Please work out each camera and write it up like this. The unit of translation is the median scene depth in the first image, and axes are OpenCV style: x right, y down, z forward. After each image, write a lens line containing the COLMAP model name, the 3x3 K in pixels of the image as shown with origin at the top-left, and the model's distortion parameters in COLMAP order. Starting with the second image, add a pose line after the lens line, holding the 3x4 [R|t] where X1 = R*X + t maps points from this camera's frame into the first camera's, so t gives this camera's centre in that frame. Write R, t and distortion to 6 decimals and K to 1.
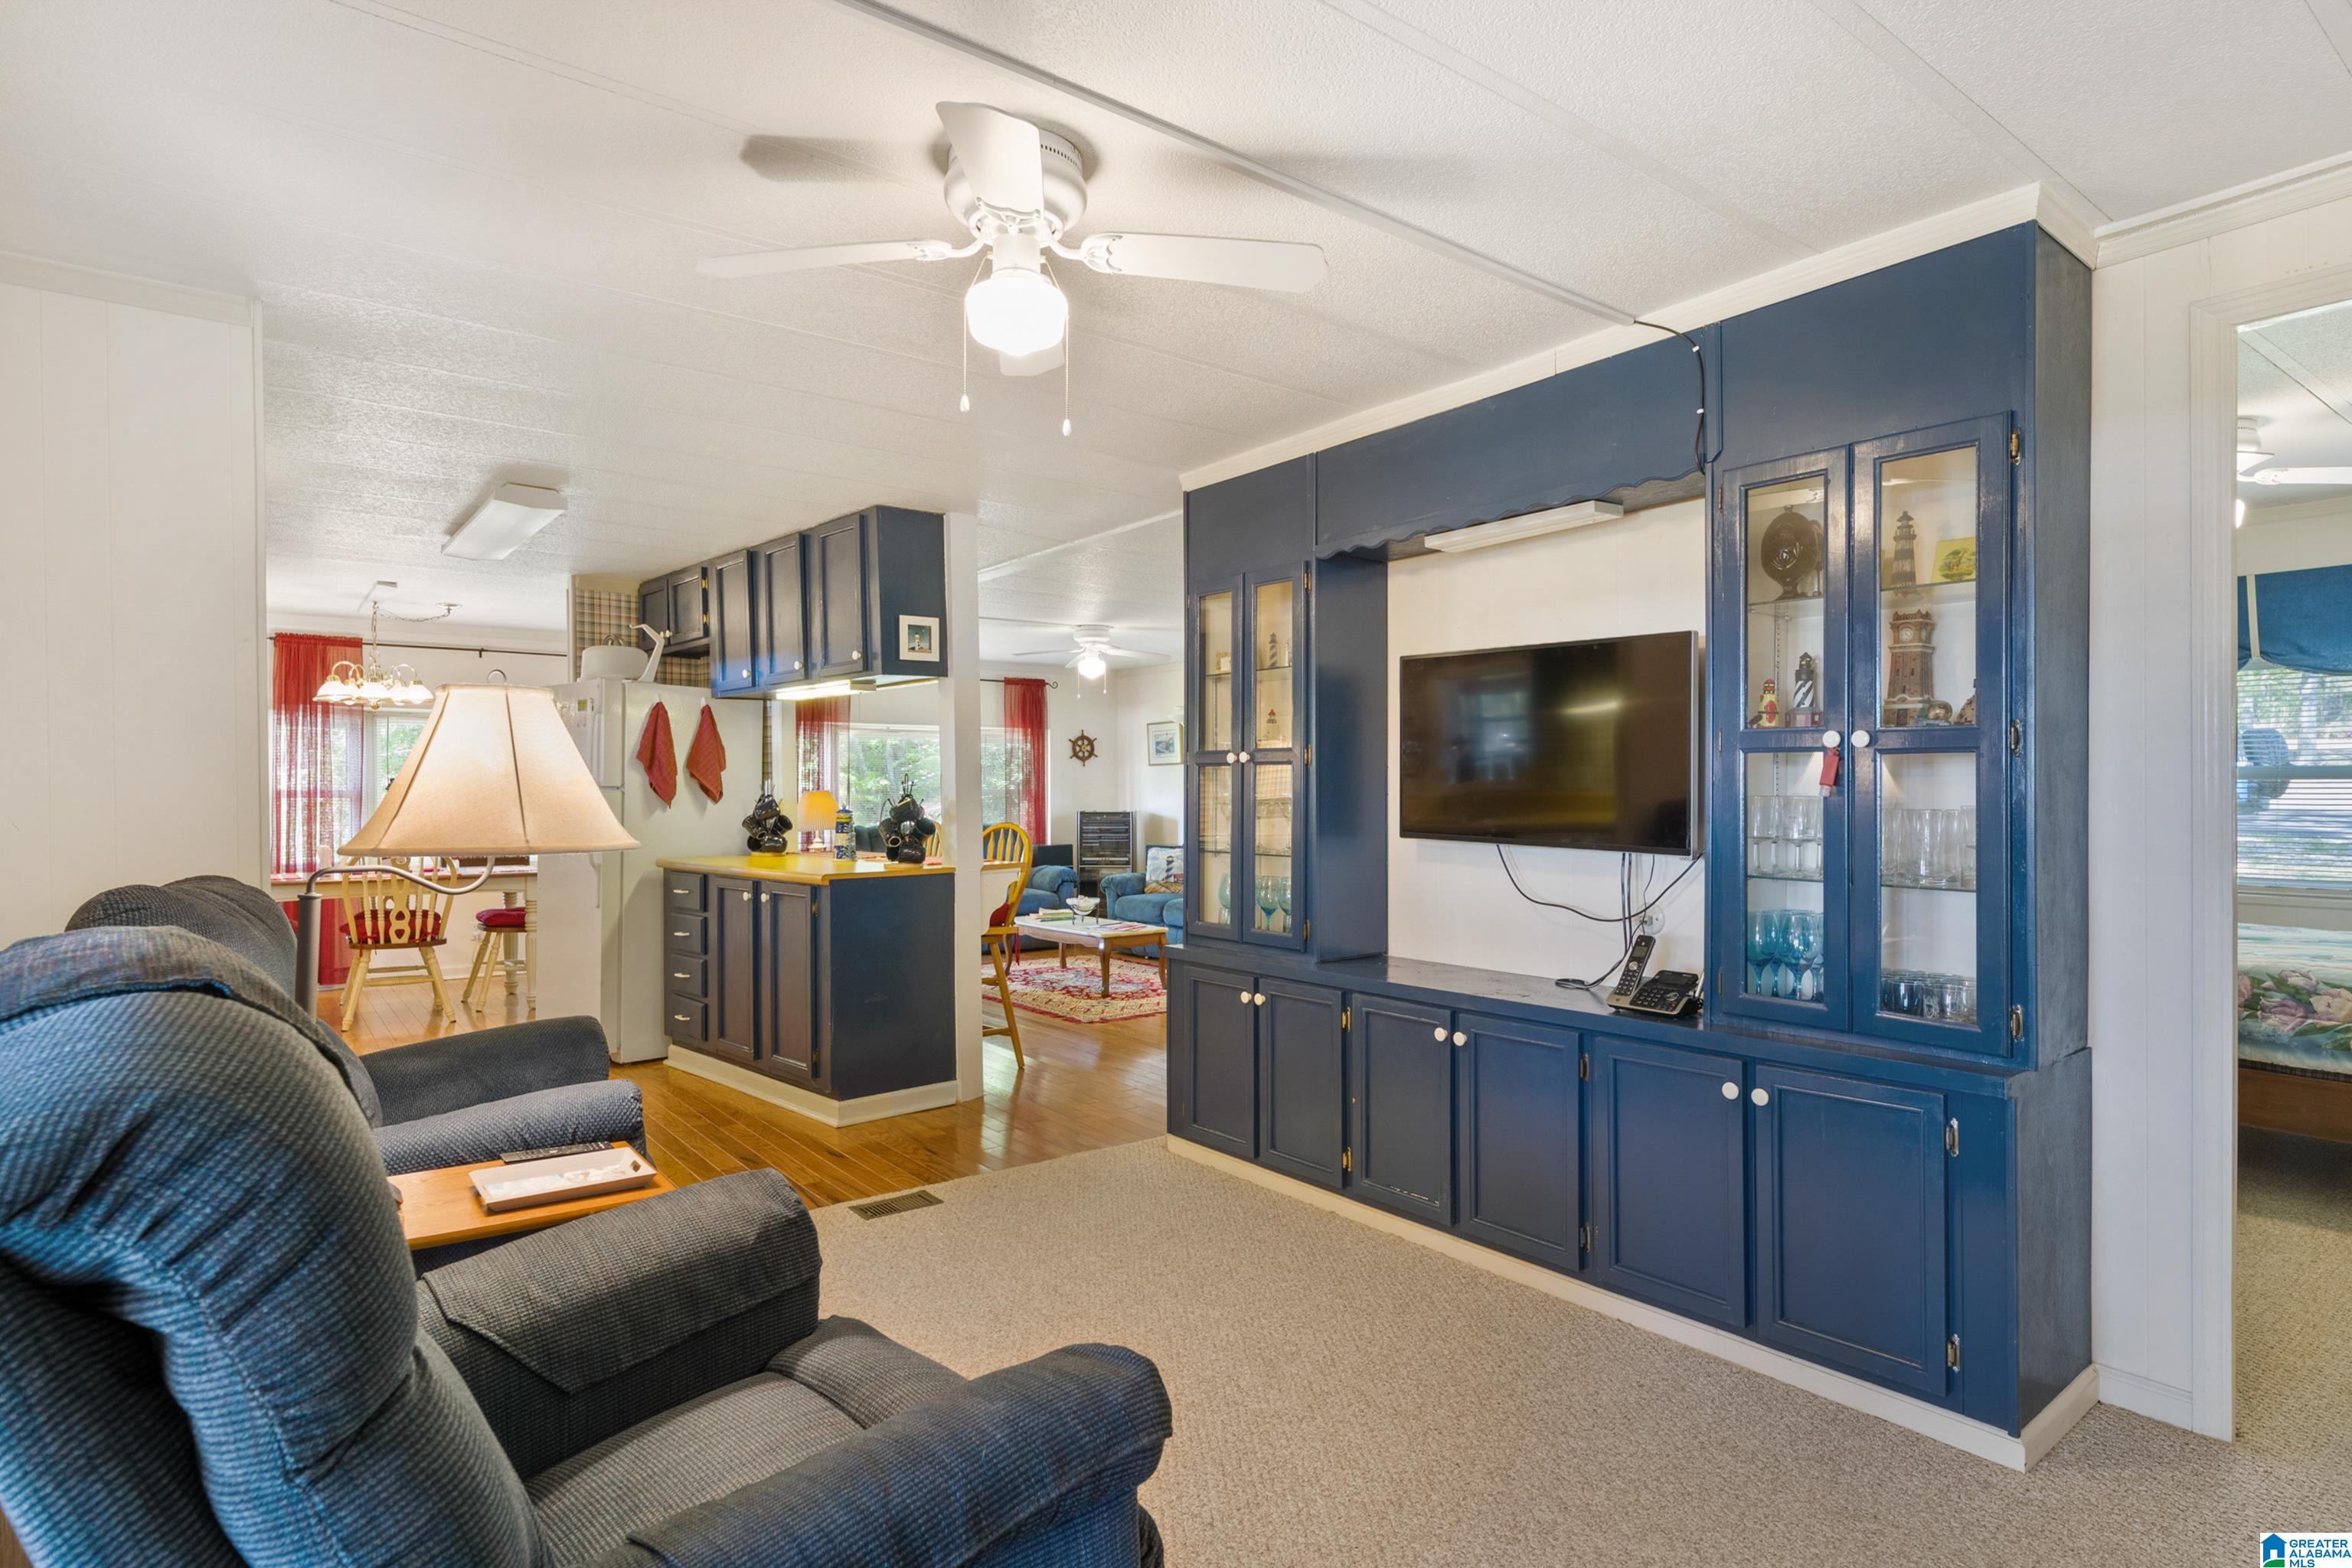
lens RADIAL K [[1247.6, 0, 1175.0], [0, 1247.6, 809.9], [0, 0, 1]] dist [-0.000214, 0.000620]
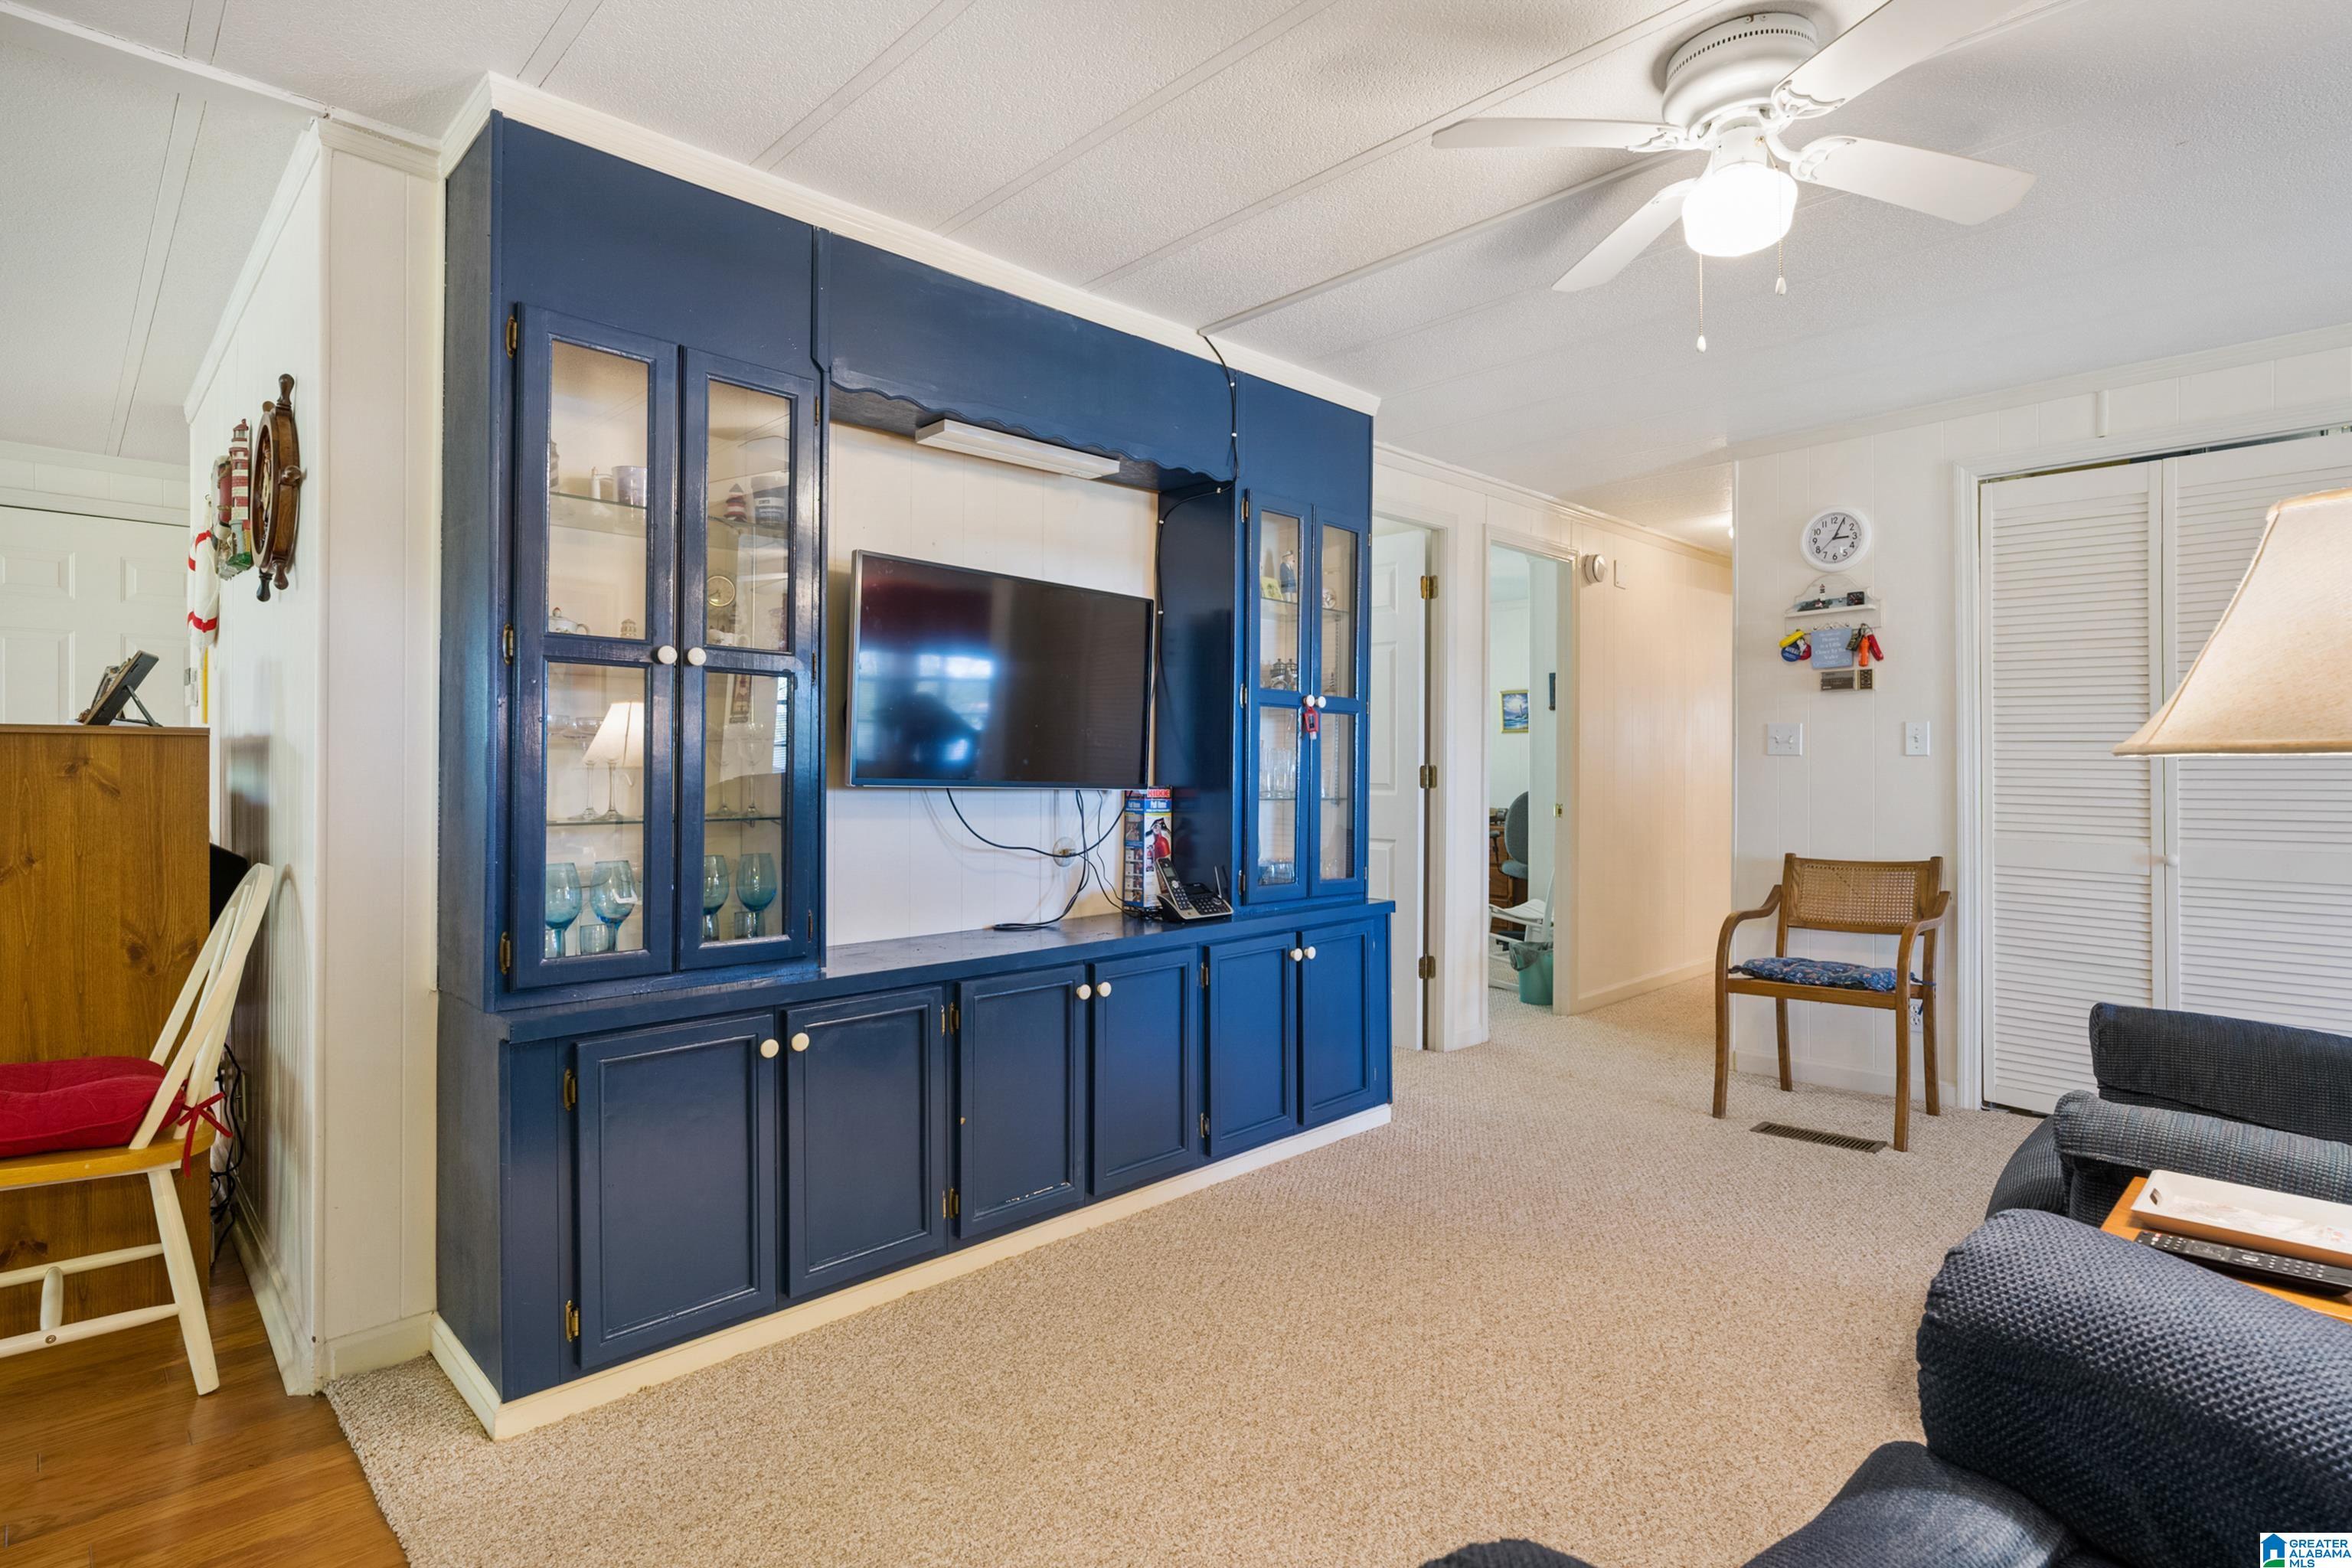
lens RADIAL K [[1179.9, 0, 1170.6], [0, 1179.9, 768.1], [0, 0, 1]] dist [-0.001067, -0.000227]
pose [[-0.120149, 0.005993, 0.992738, -0.616991], [0.015055, 0.999878, -0.004214, 0.019640], [-0.992642, 0.014439, -0.120224, 0.979736]]
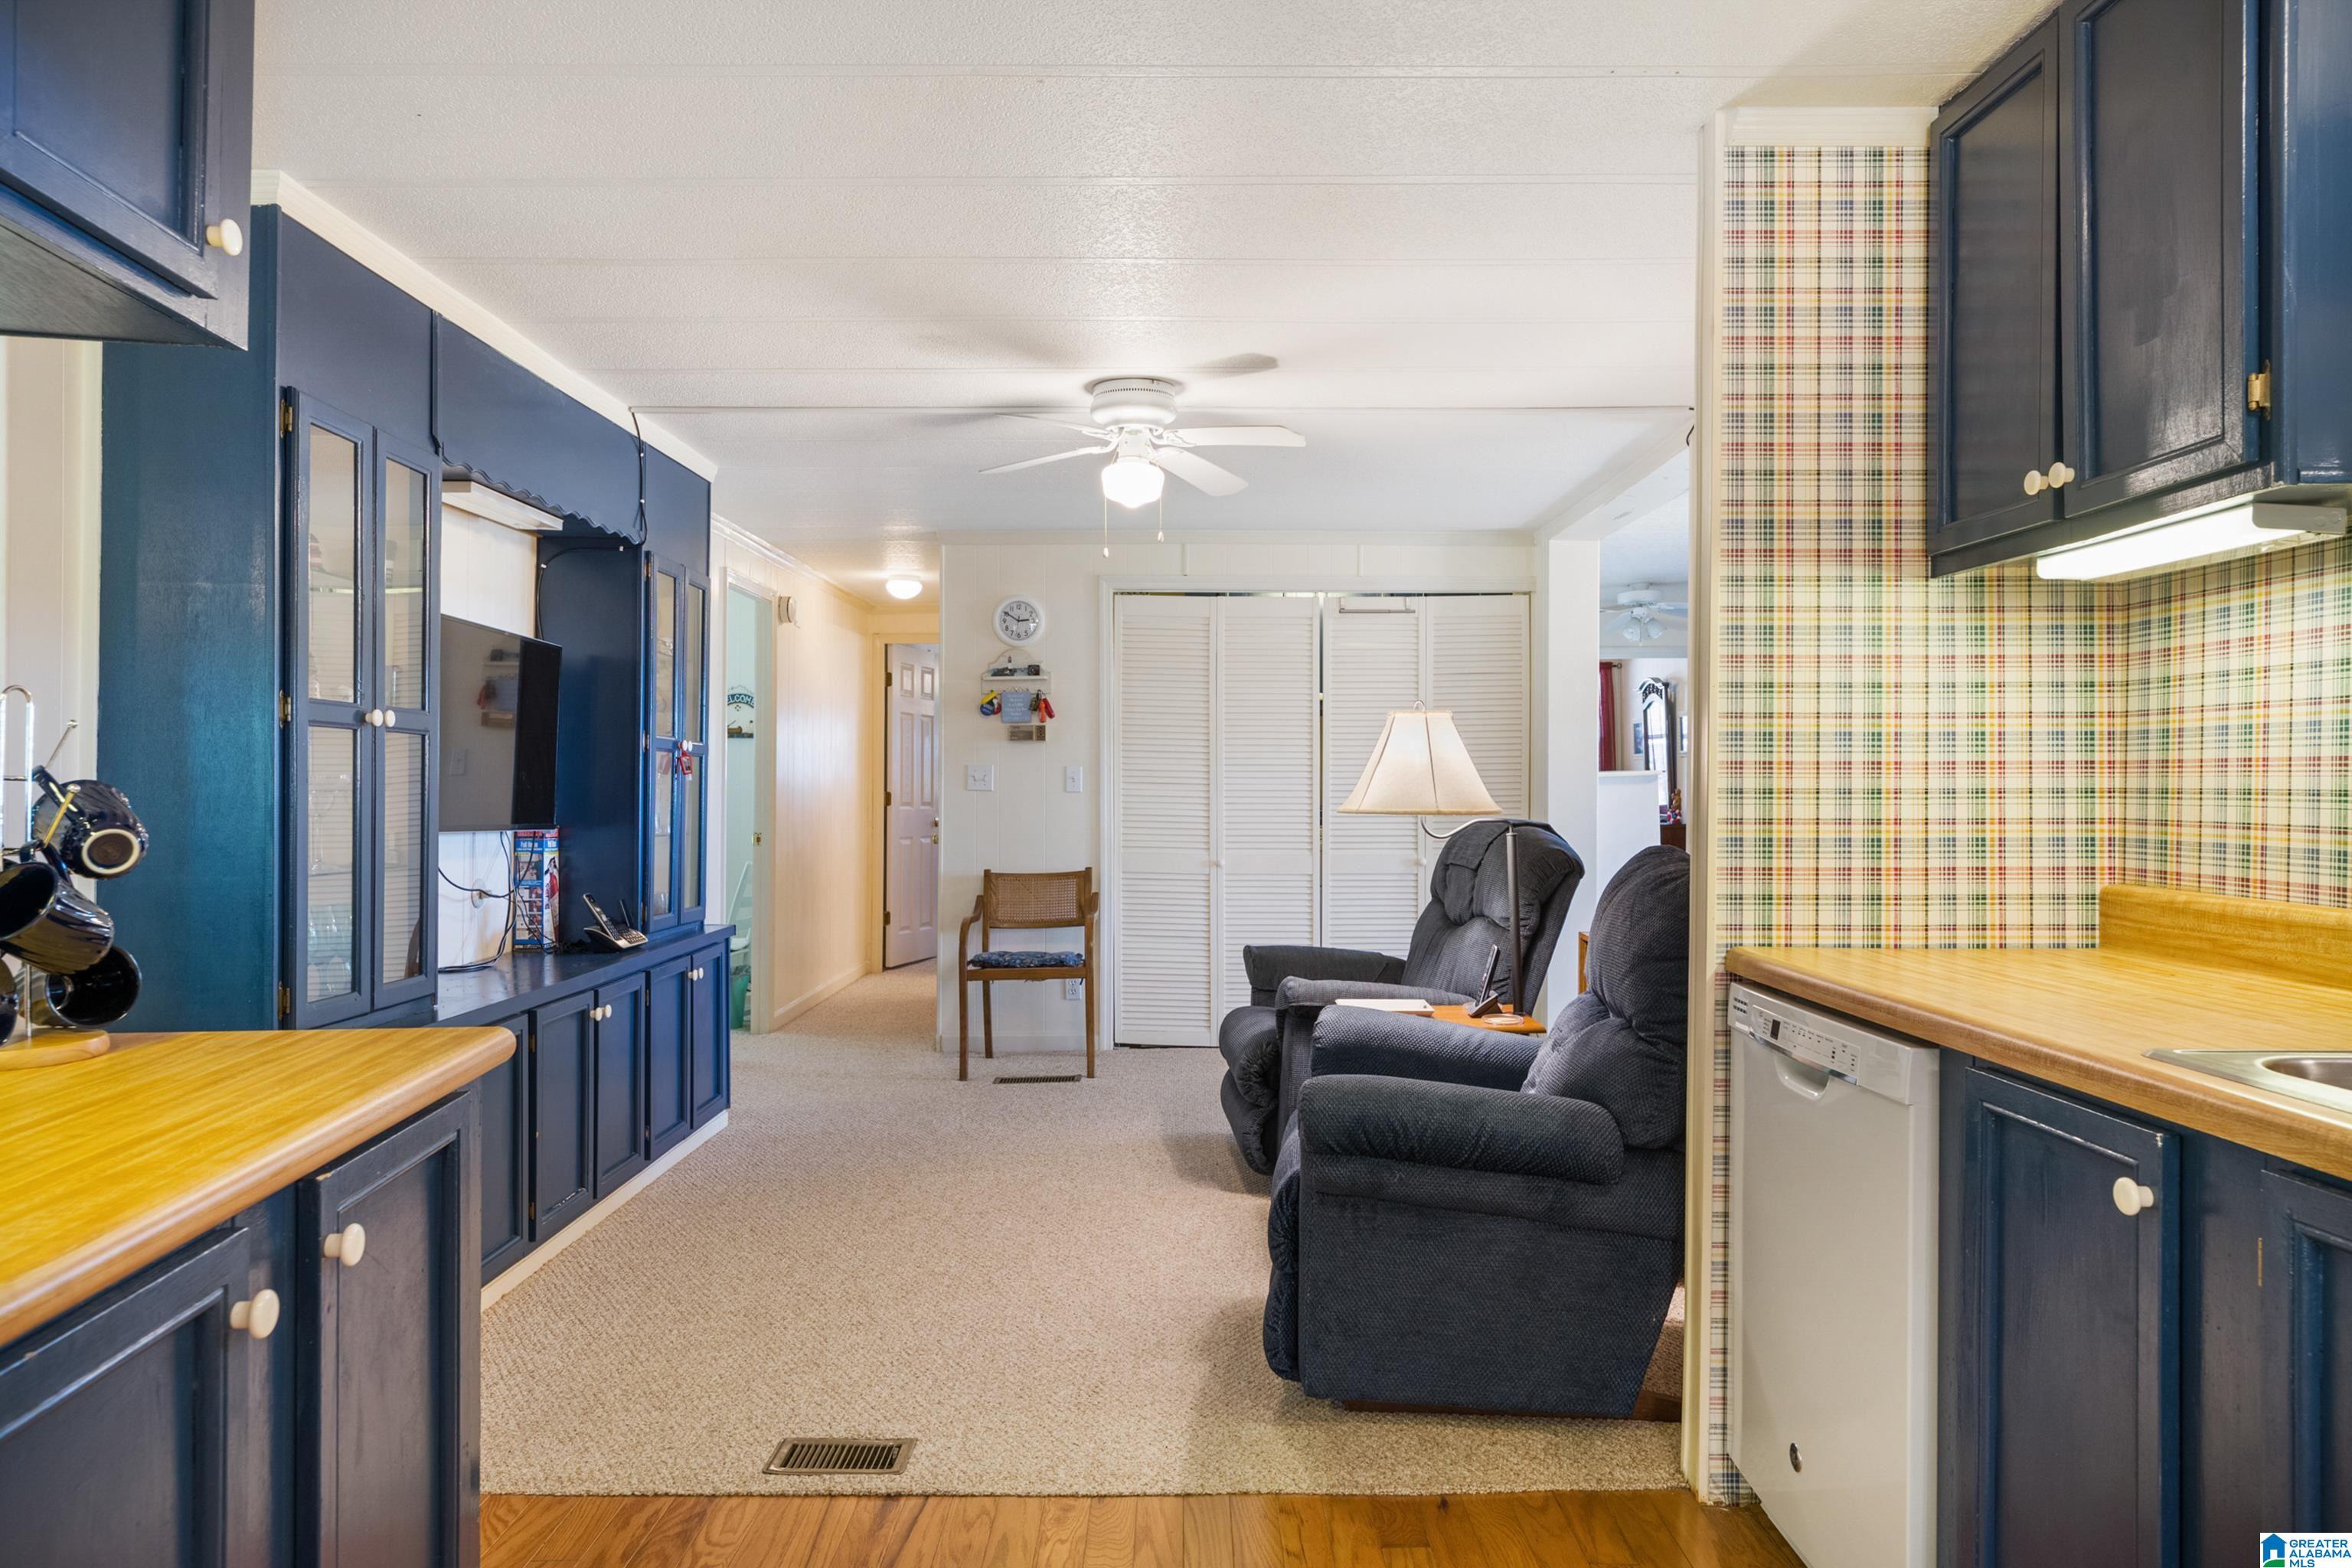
lens RADIAL K [[1500.9, 0, 1176.0], [0, 1500.9, 784.0], [0, 0, 1]] dist [0.001754, -0.000132]
pose [[-0.793584, 0.001174, 0.608459, -0.855807], [0.008600, 0.999920, 0.009289, -0.014019], [-0.608399, 0.012604, -0.793531, 1.588214]]
